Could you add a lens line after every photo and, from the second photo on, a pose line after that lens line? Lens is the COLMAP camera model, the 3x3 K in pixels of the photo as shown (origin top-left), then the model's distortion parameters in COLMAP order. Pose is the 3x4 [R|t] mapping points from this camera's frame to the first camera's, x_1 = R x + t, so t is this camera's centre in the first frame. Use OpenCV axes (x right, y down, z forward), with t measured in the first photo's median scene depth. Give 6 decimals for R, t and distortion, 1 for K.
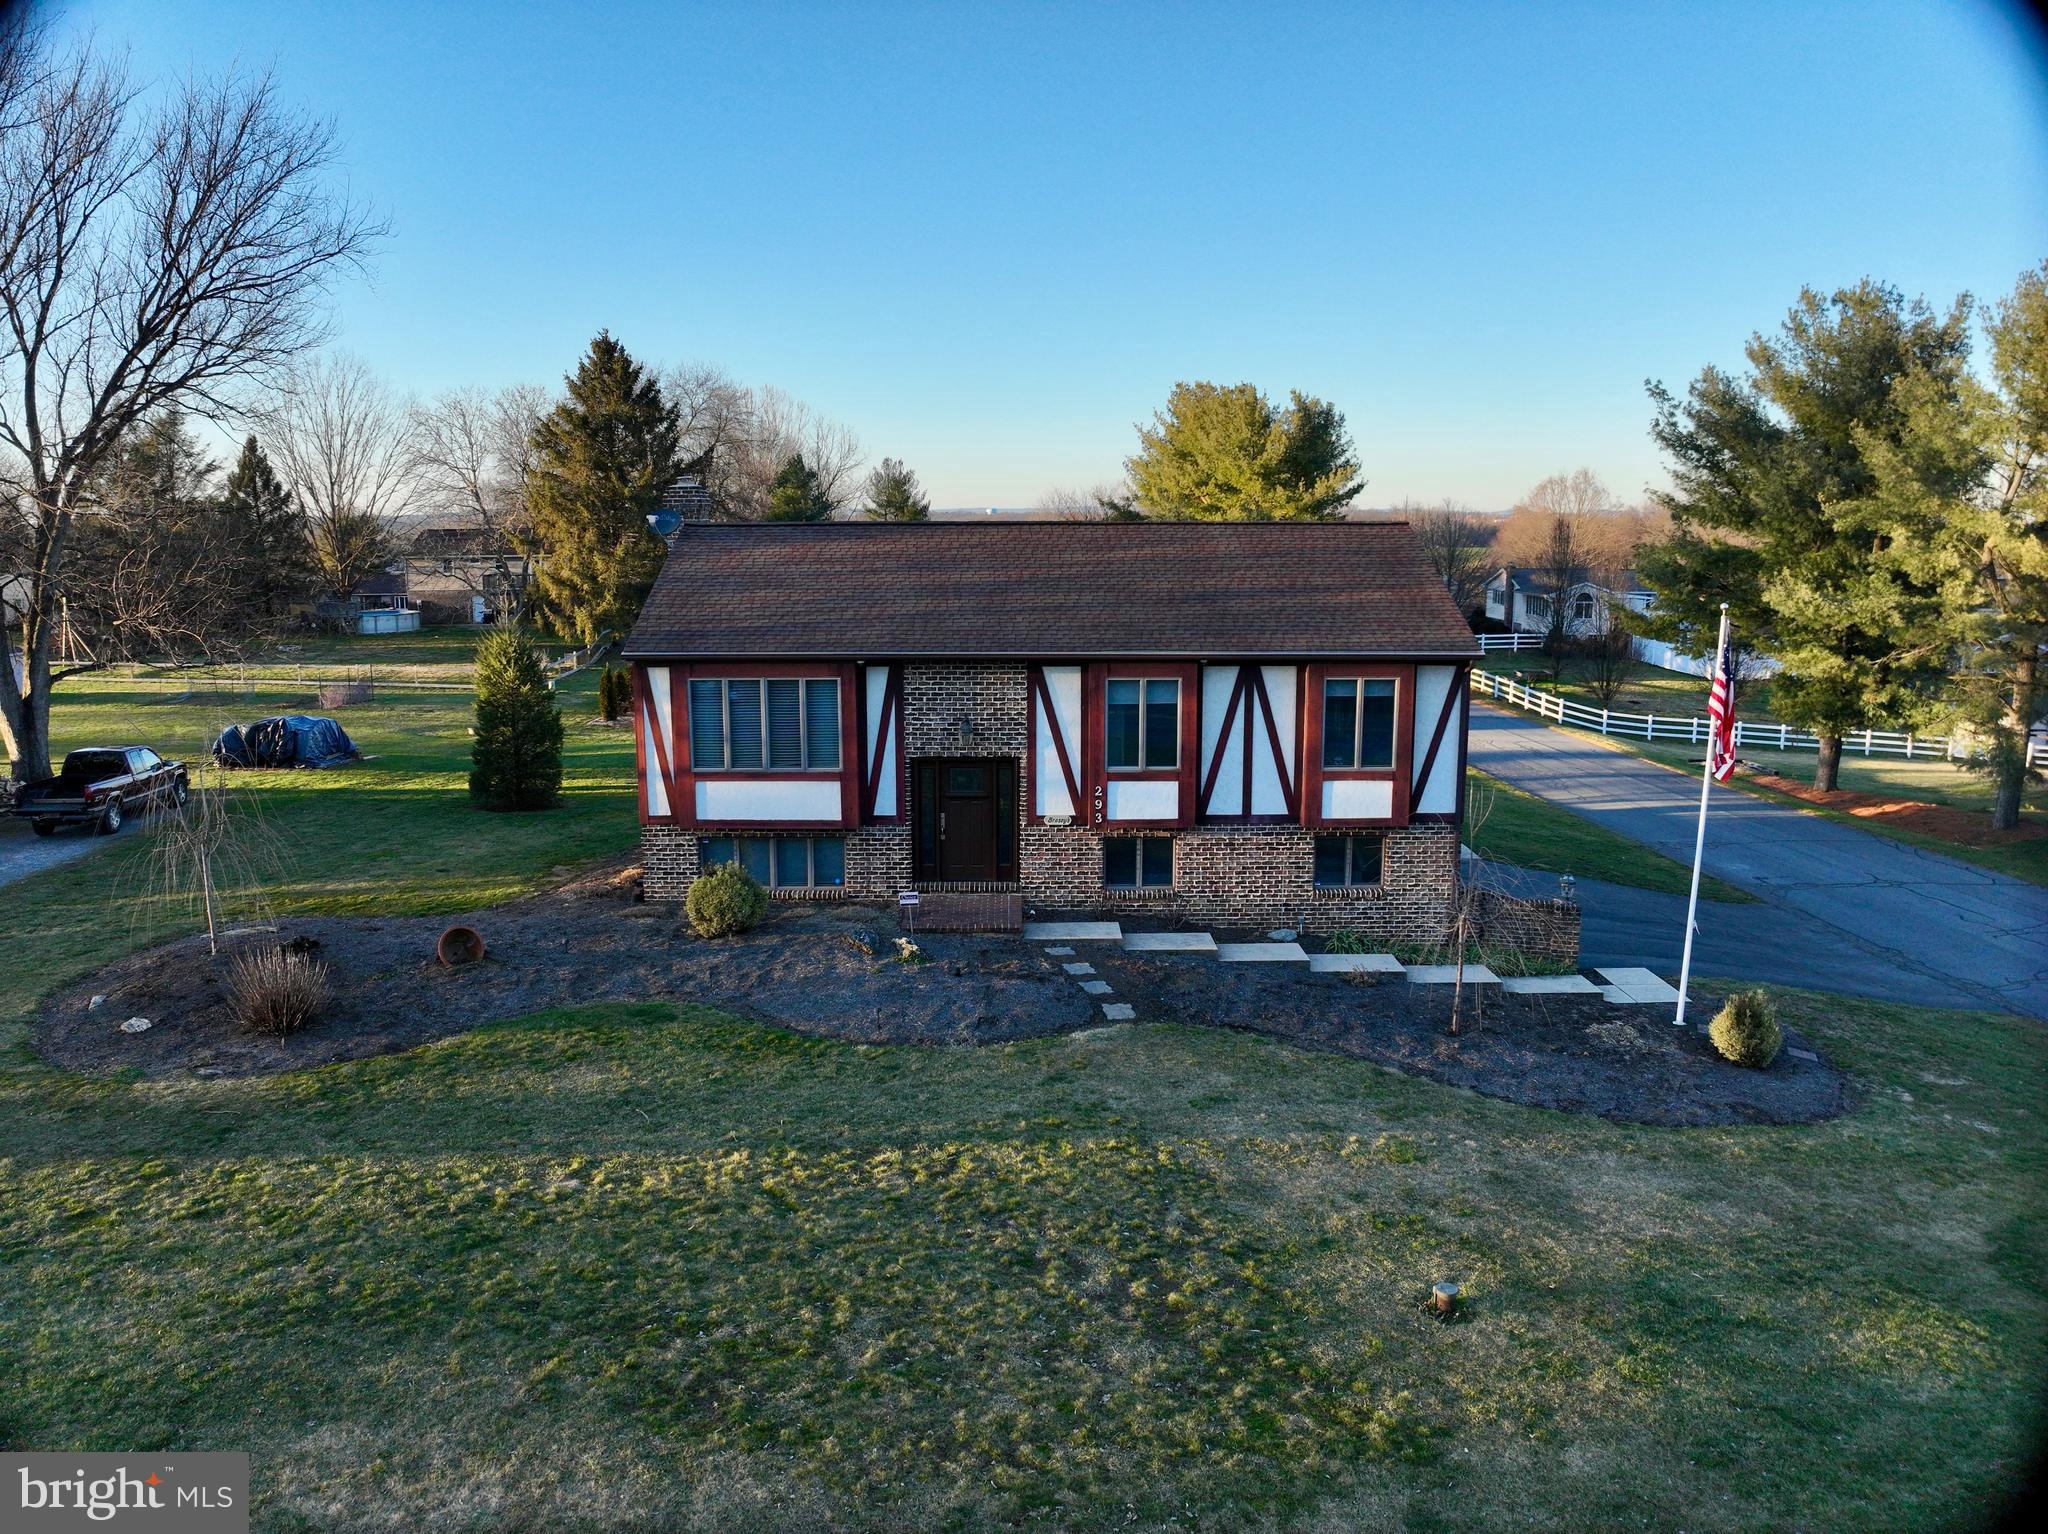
lens RADIAL K [[1439.9, 0, 1013.0], [0, 1439.9, 758.8], [0, 0, 1]] dist [-0.103114, -0.016866]
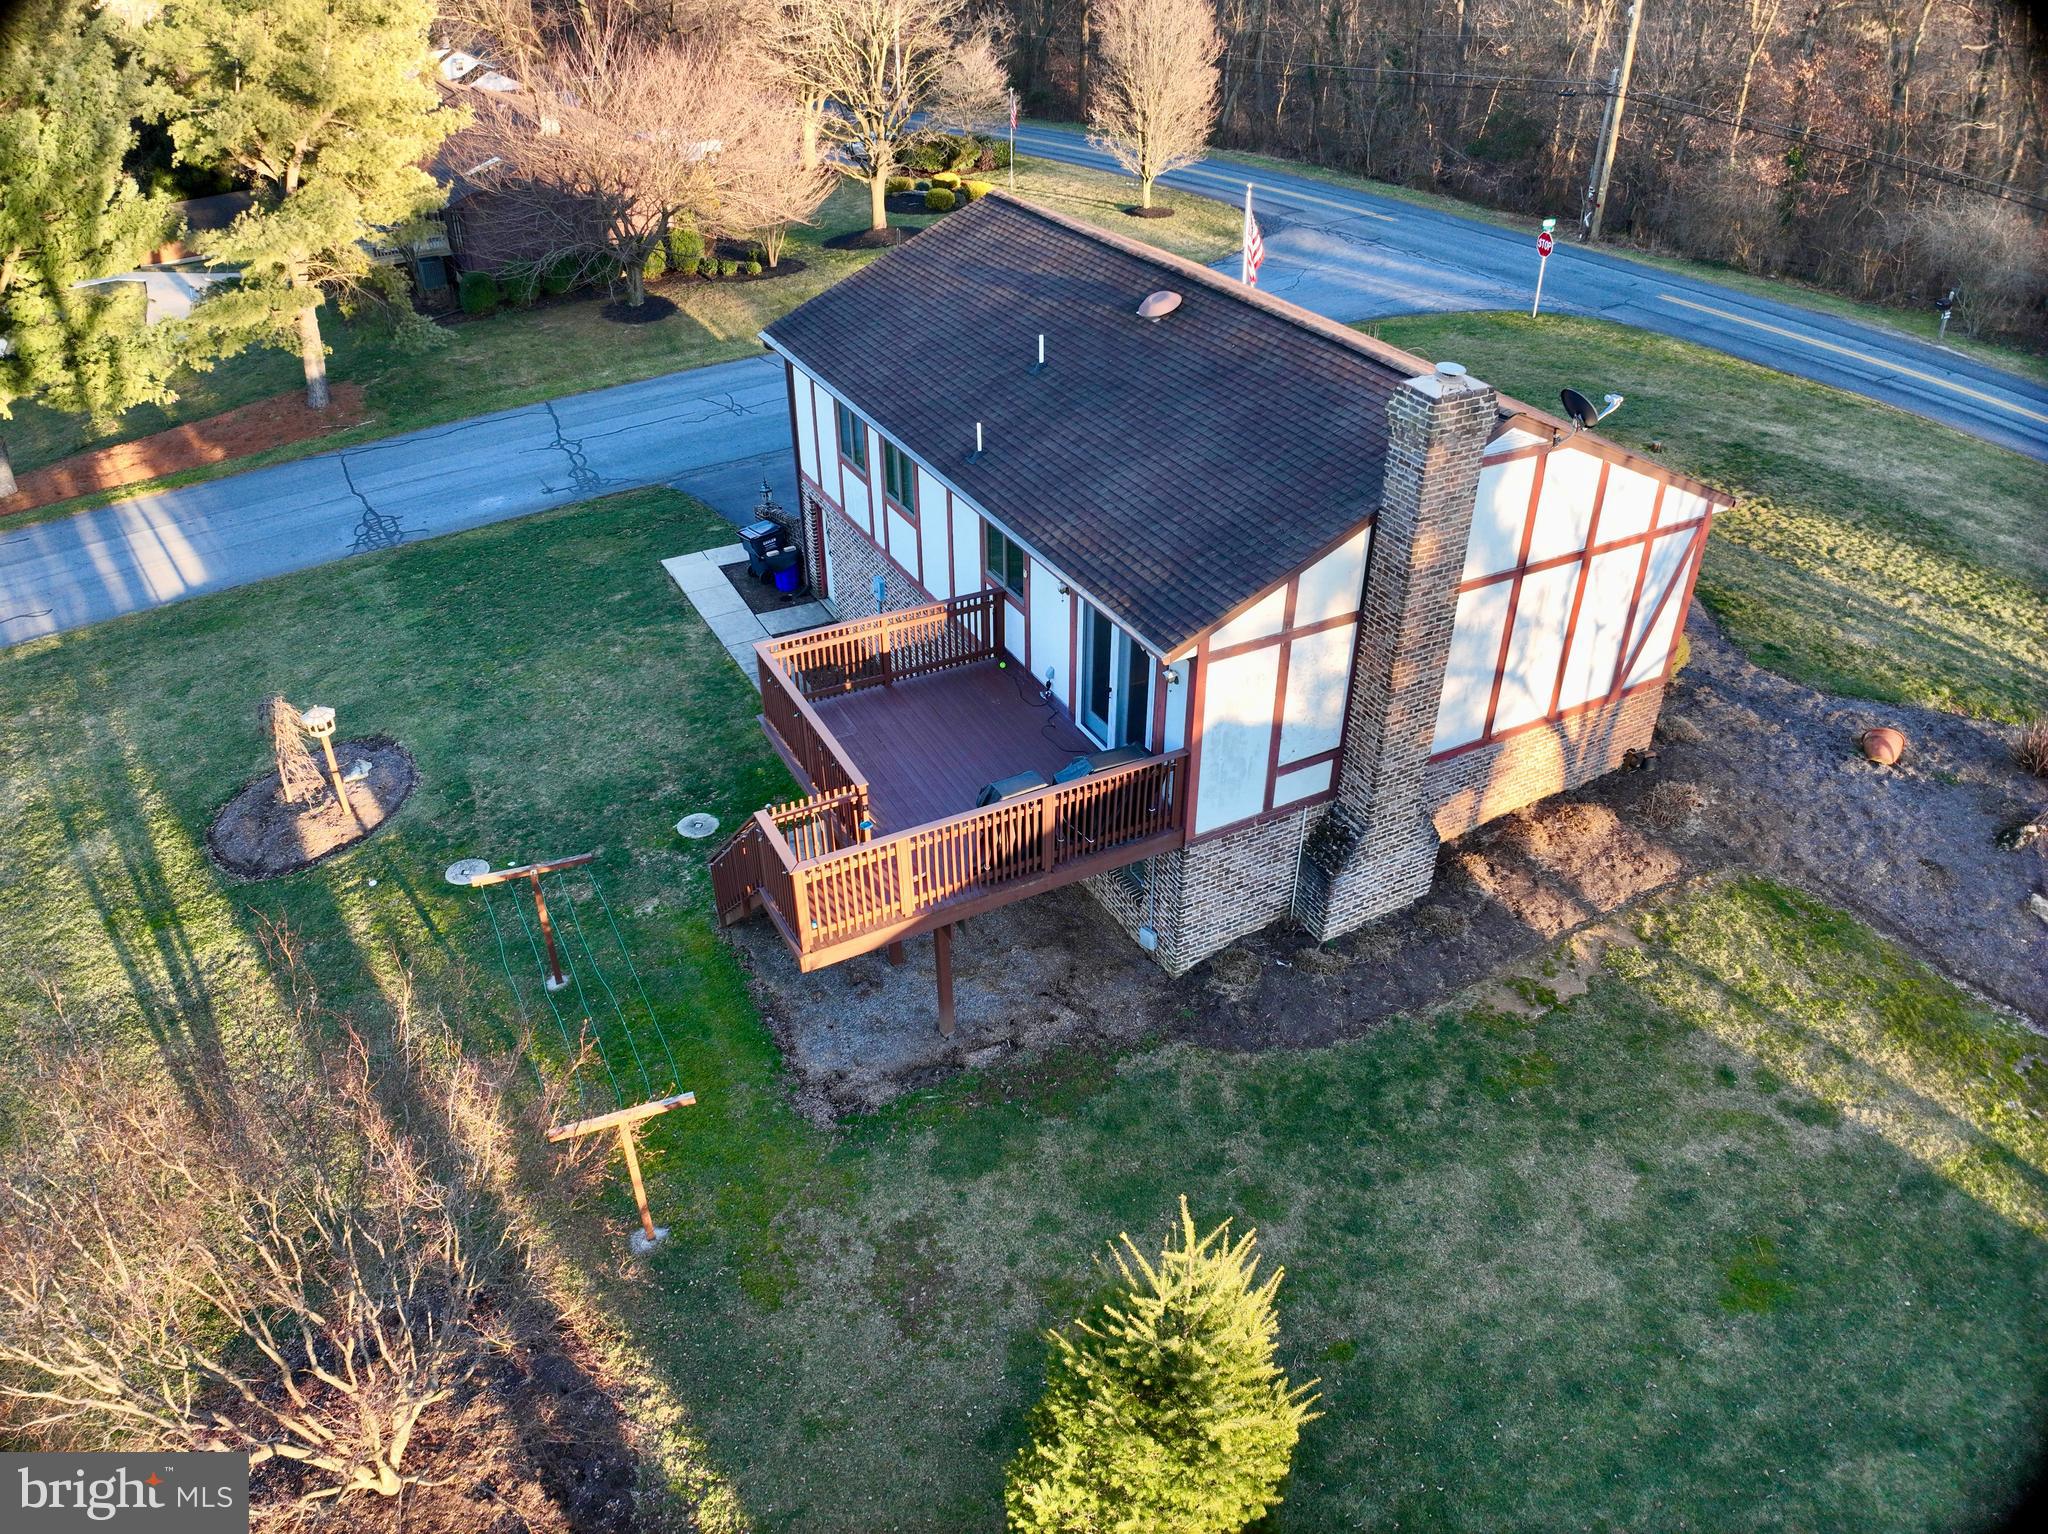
lens RADIAL K [[1439.9, 0, 1004.2], [0, 1439.9, 775.2], [0, 0, 1]] dist [-0.103114, -0.016866]
pose [[-0.458088, -0.495576, 0.737943, -0.763425], [0.155676, 0.772612, 0.615496, -0.529811], [-0.875169, 0.396831, -0.276775, 1.657221]]
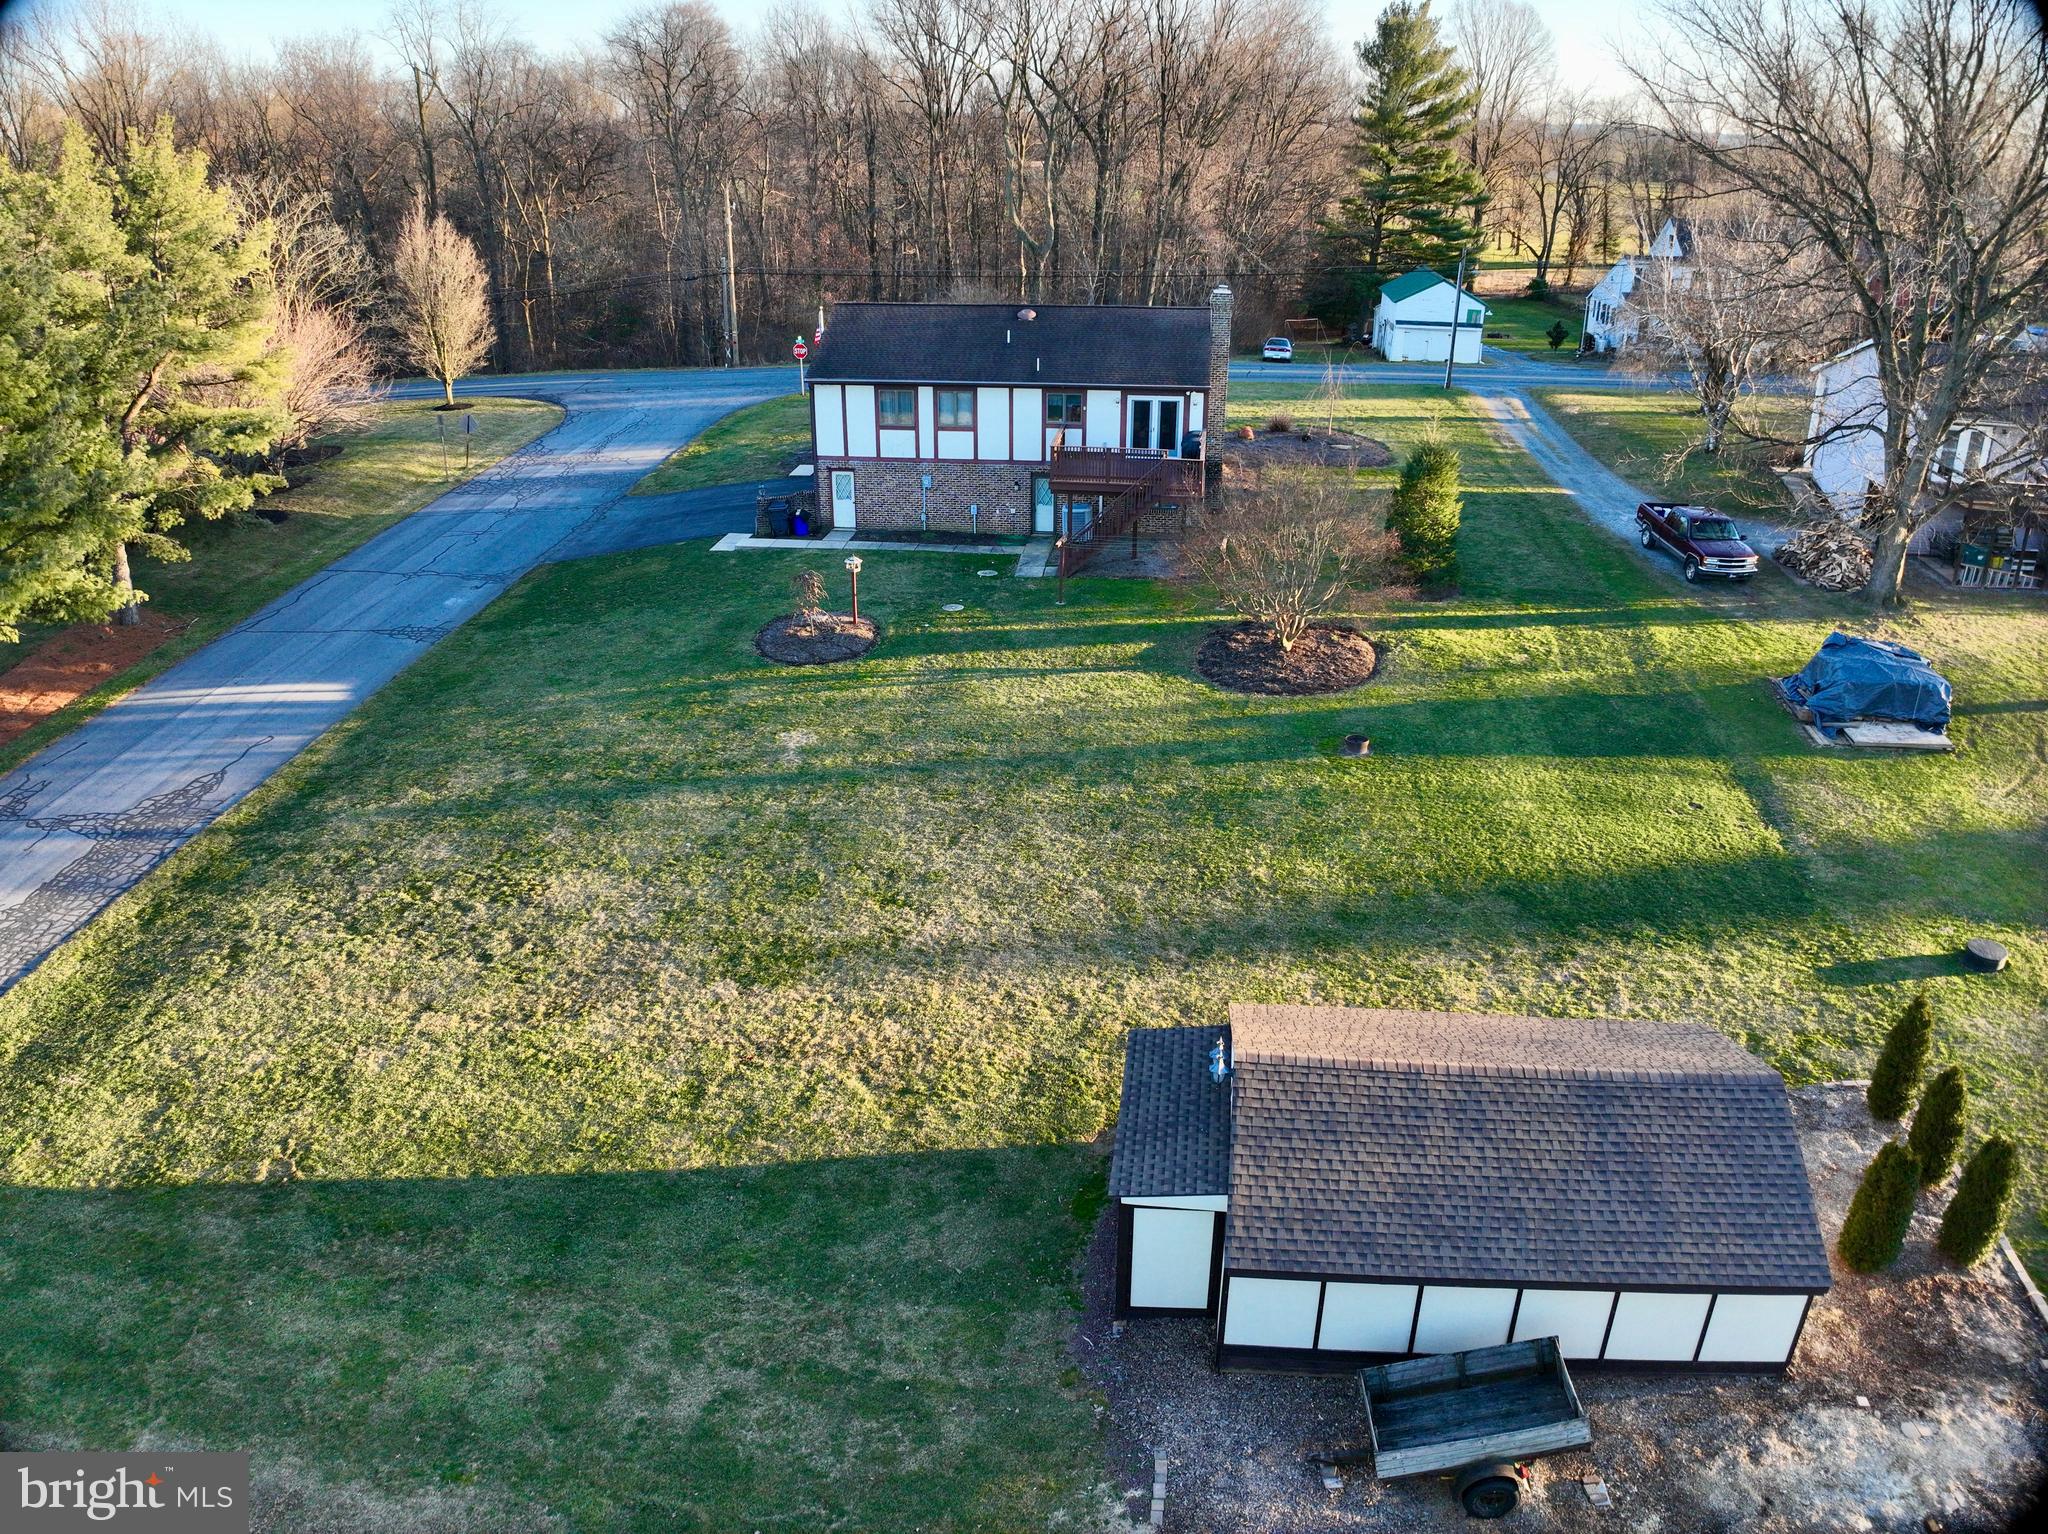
lens RADIAL K [[1439.9, 0, 1023.7], [0, 1439.9, 766.6], [0, 0, 1]] dist [-0.103114, -0.016866]
pose [[-0.993899, -0.044668, 0.100846, -0.230954], [0.019034, 0.831146, 0.555728, -0.819311], [-0.108641, 0.554257, -0.825225, 3.368268]]
